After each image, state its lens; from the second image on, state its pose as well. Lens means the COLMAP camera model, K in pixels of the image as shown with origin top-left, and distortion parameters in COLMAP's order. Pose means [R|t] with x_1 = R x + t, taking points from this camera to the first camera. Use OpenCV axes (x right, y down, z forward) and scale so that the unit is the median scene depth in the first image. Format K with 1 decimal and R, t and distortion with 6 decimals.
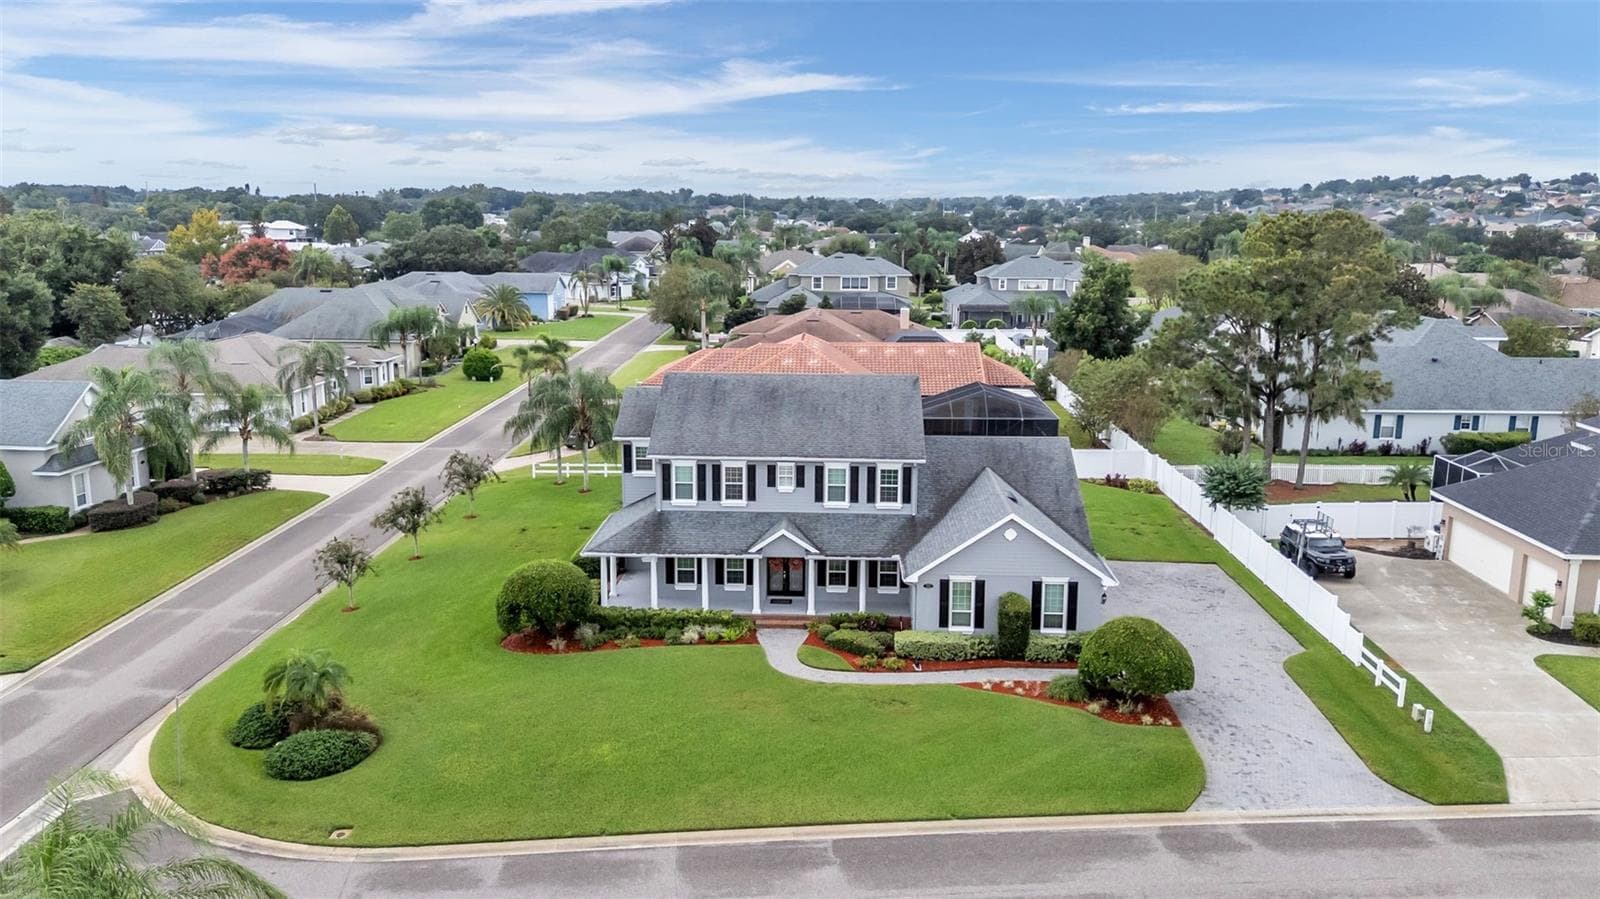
lens RADIAL K [[1235.3, 0, 800.0], [0, 1235.3, 449.5], [0, 0, 1]] dist [0.068554, -0.067926]
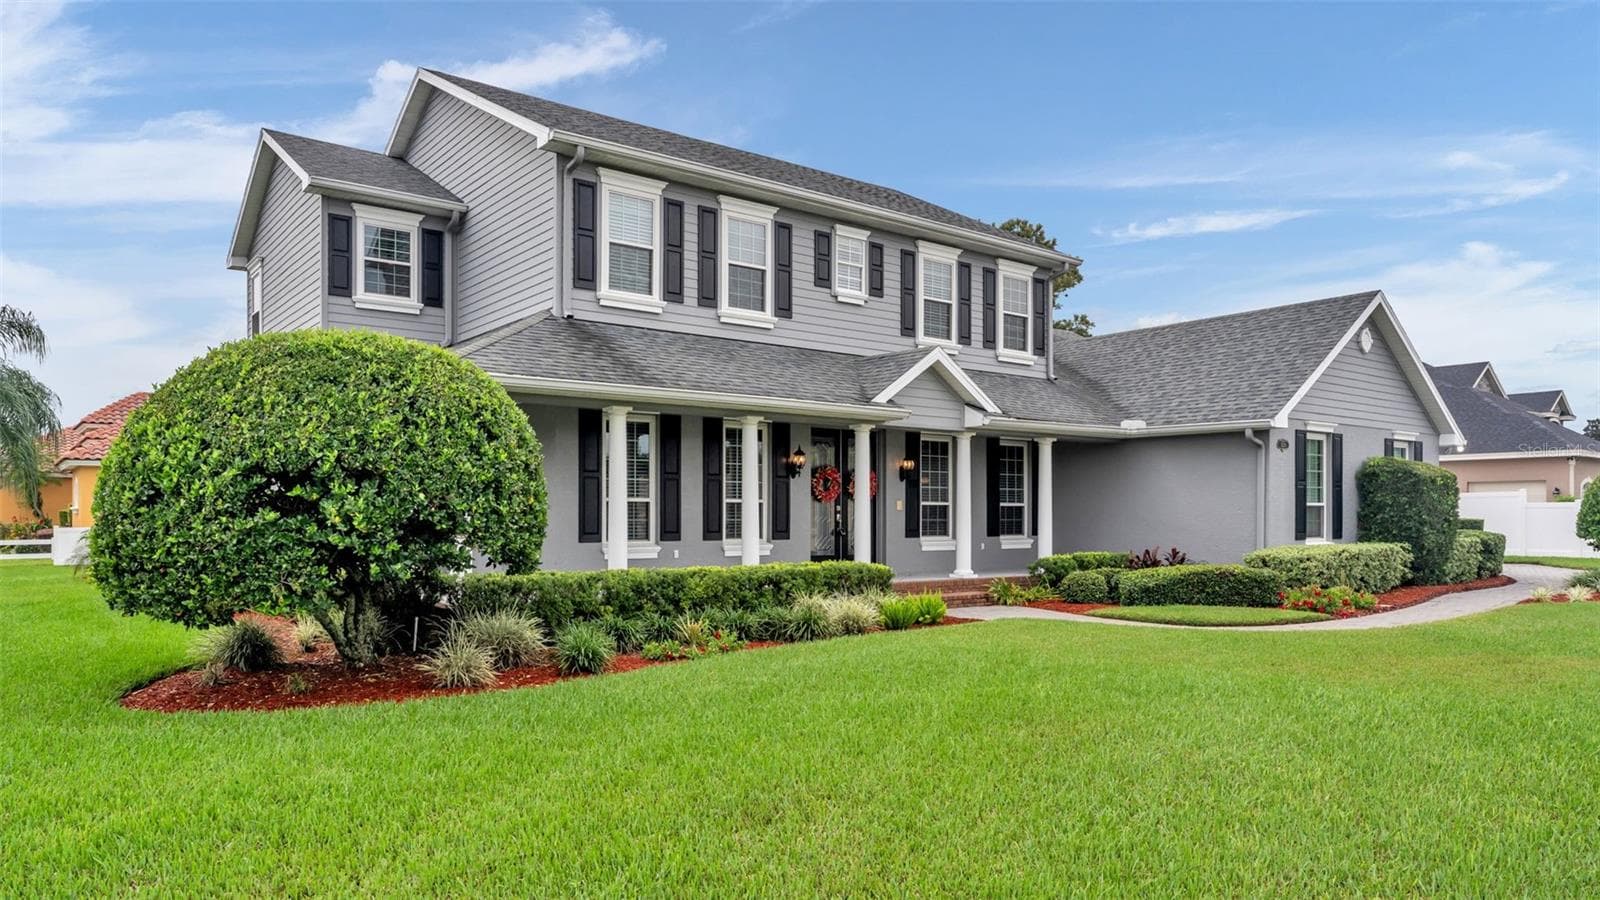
lens RADIAL K [[1051.2, 0, 796.8], [0, 1051.2, 518.8], [0, 0, 1]] dist [-0.000114, -0.001070]
pose [[0.758841, -0.006972, 0.651238, -0.256869], [0.128514, 0.981885, -0.139236, 0.152822], [-0.638470, 0.189352, 0.745991, 0.762717]]
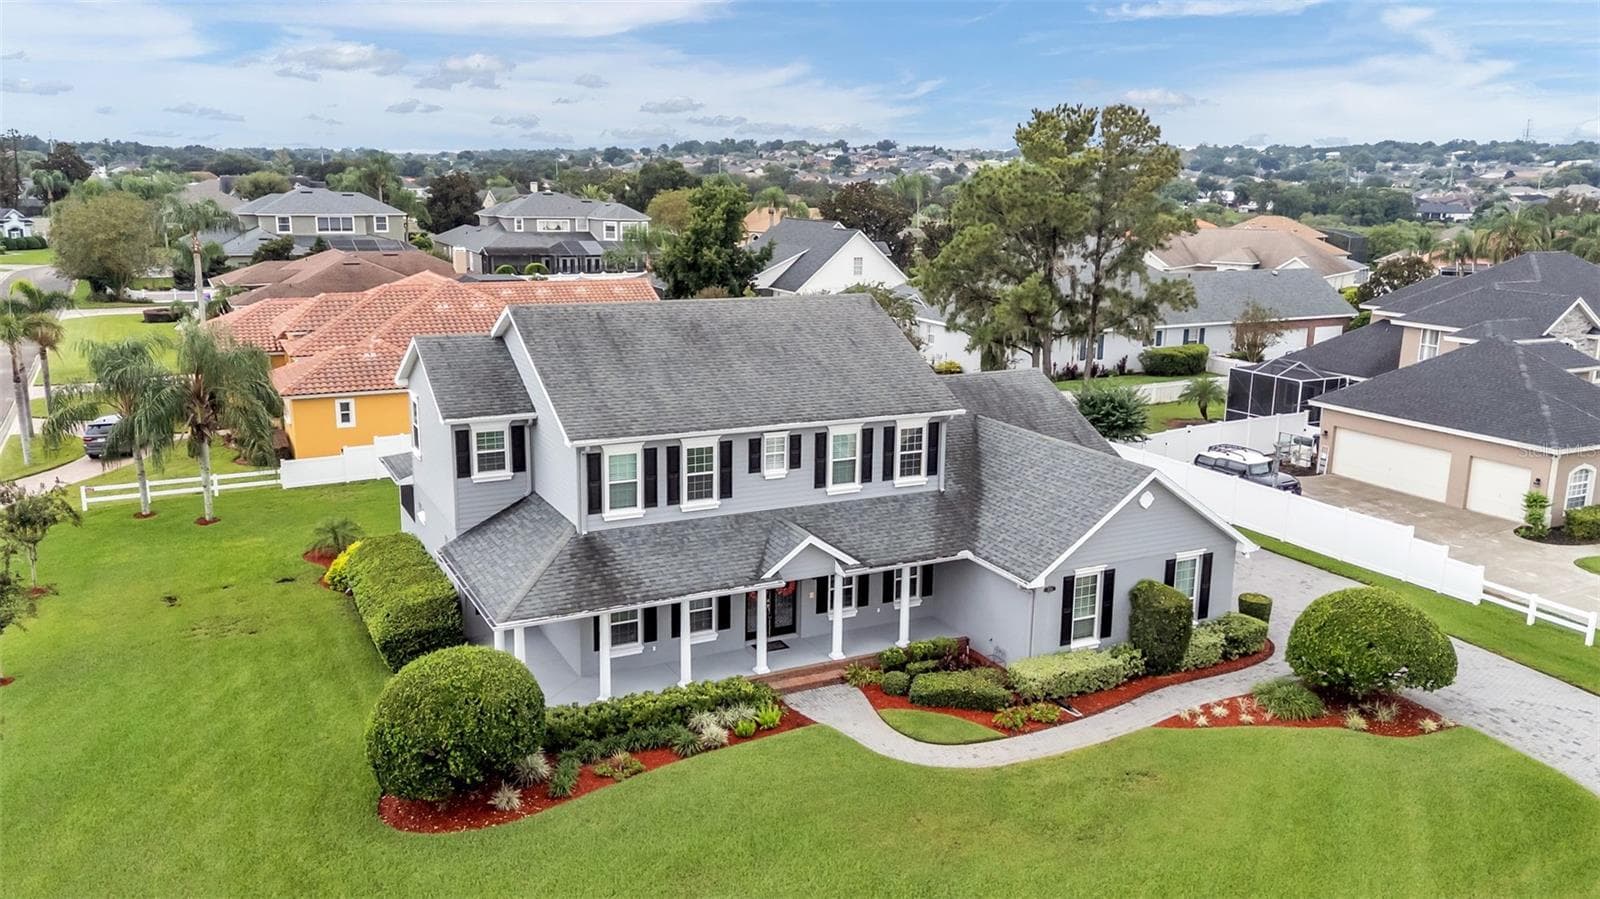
lens RADIAL K [[1235.3, 0, 800.0], [0, 1235.3, 449.5], [0, 0, 1]] dist [0.068554, -0.067926]
pose [[0.864470, -0.099322, 0.492774, -0.317621], [0.085679, 0.995055, 0.050254, -0.011840], [-0.495328, -0.001223, 0.868705, 0.433882]]
